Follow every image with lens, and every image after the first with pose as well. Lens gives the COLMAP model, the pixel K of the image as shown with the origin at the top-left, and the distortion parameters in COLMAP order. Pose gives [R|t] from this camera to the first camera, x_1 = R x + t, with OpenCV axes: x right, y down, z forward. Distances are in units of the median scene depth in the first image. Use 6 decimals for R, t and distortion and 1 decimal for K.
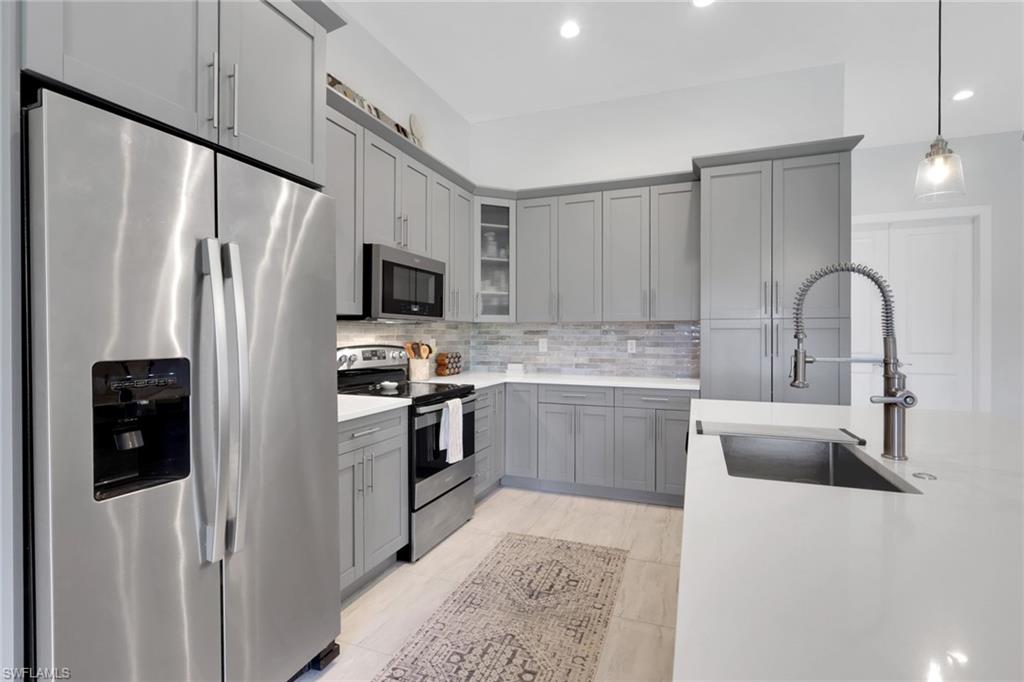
lens RADIAL K [[499.6, 0, 510.0], [0, 499.6, 337.3], [0, 0, 1]] dist [-0.004810, 0.002140]
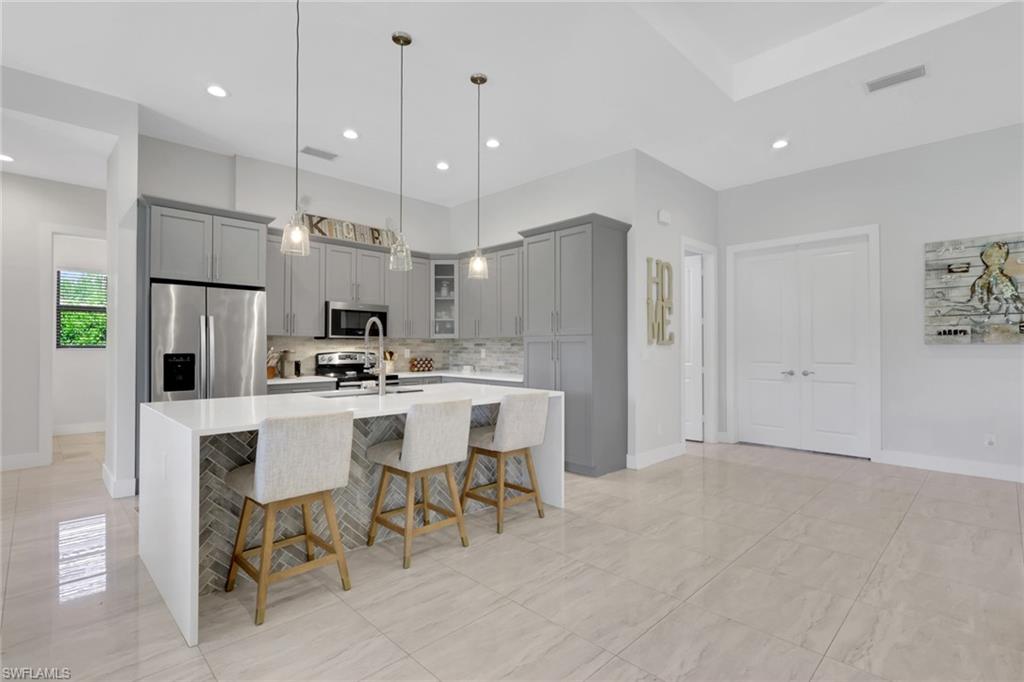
lens RADIAL K [[499.6, 0, 508.8], [0, 499.6, 343.0], [0, 0, 1]] dist [-0.004810, 0.002140]
pose [[0.909343, -0.005179, -0.416016, 1.003059], [-0.000360, 0.999912, -0.013235, 0.005953], [0.416048, 0.012185, 0.909261, -0.428854]]
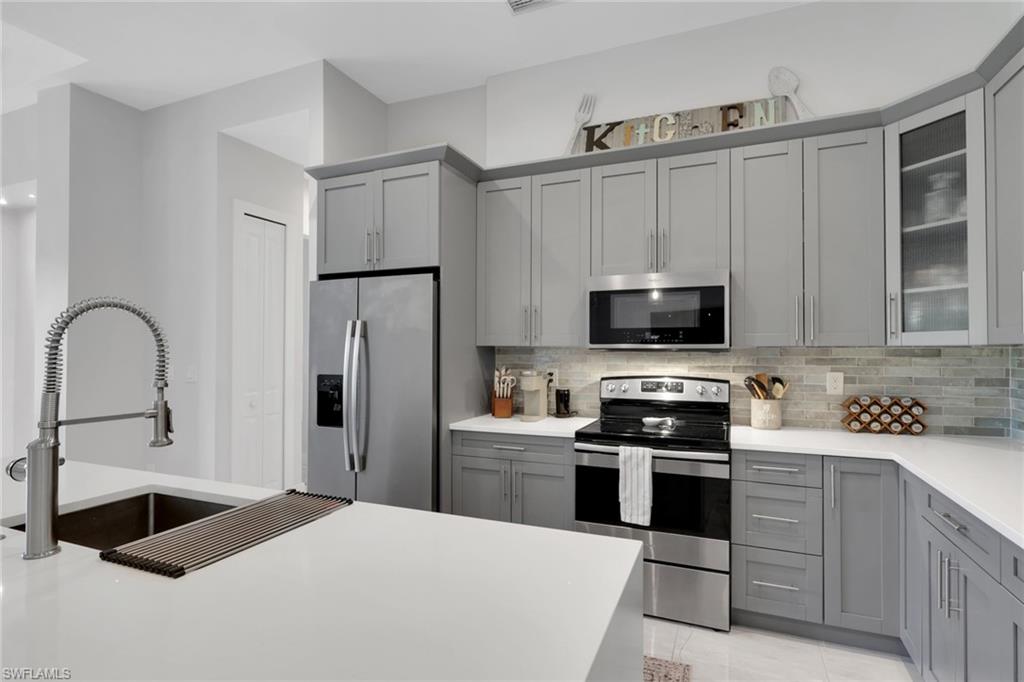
lens RADIAL K [[499.6, 0, 515.5], [0, 499.6, 345.3], [0, 0, 1]] dist [-0.004810, 0.002140]
pose [[-0.031879, -0.009433, -0.999447, 0.624193], [-0.003174, 0.999951, -0.009336, -0.030459], [0.999487, 0.002875, -0.031907, 0.720617]]
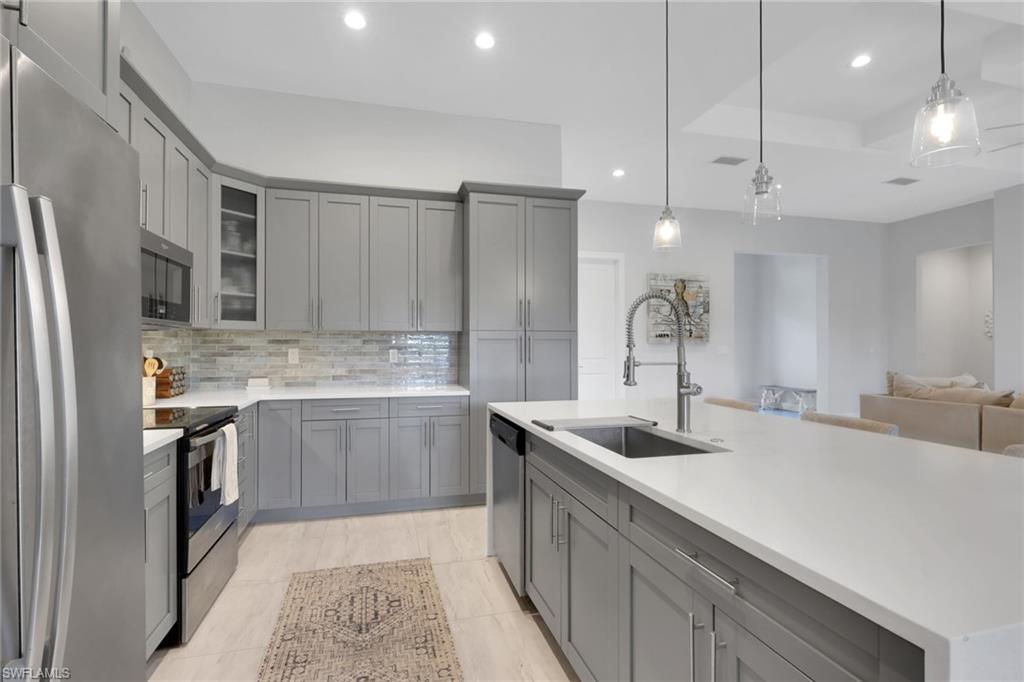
lens RADIAL K [[499.6, 0, 519.8], [0, 499.6, 344.3], [0, 0, 1]] dist [-0.004810, 0.002140]
pose [[0.795137, -0.000747, 0.606429, -0.201067], [0.003652, 0.999987, -0.003556, -0.001048], [-0.606418, 0.005043, 0.795130, 0.068401]]
